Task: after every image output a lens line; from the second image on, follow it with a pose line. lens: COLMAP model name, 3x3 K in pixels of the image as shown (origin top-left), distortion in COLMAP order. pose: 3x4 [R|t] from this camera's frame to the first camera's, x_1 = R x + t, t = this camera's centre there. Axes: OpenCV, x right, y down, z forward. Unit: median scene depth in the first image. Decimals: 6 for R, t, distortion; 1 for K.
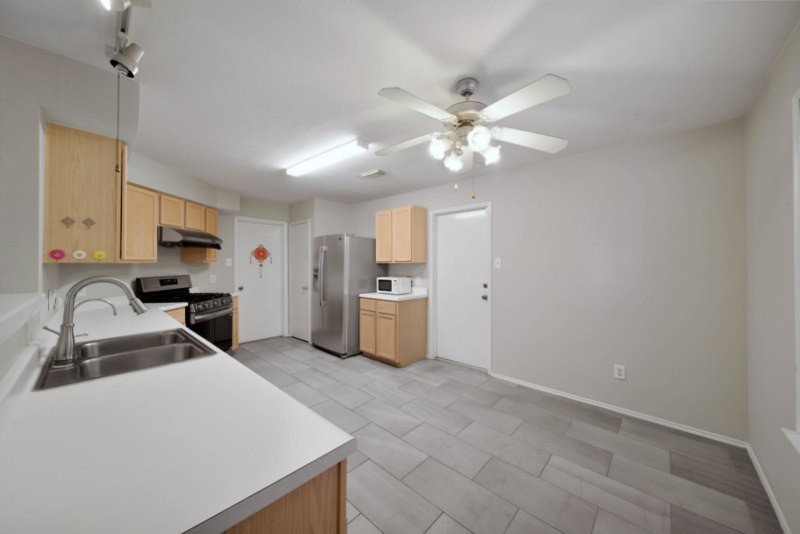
lens RADIAL K [[276.8, 0, 403.0], [0, 276.8, 263.8], [0, 0, 1]] dist [0.000070, -0.000045]
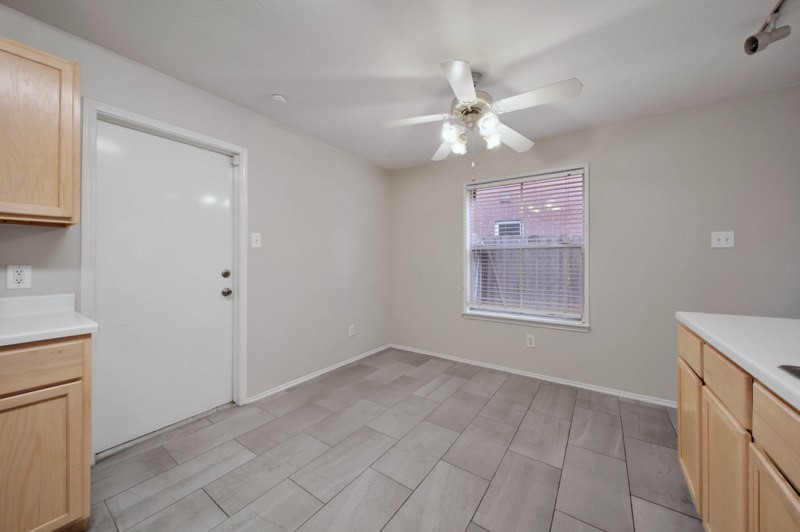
lens RADIAL K [[288.6, 0, 404.8], [0, 288.6, 259.9], [0, 0, 1]] dist [0.000033, -0.000079]
pose [[-0.132560, 0.000999, 0.991174, -0.475096], [-0.005368, 0.999984, -0.001726, 0.049746], [-0.991160, -0.005549, -0.132552, 0.757655]]
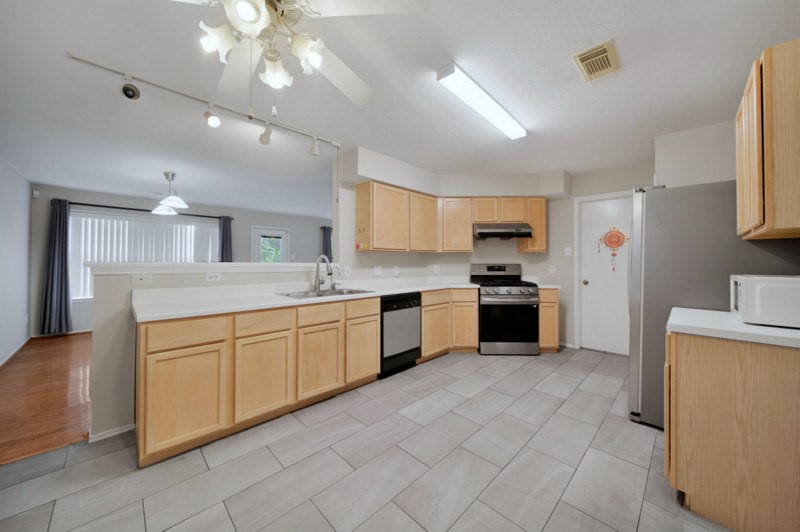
lens RADIAL K [[288.6, 0, 404.8], [0, 288.6, 259.9], [0, 0, 1]] dist [0.000033, -0.000079]
pose [[-0.044066, -0.008711, -0.998991, 0.460625], [-0.002104, 0.999961, -0.008627, 0.043089], [0.999026, 0.001722, -0.044082, 0.721722]]
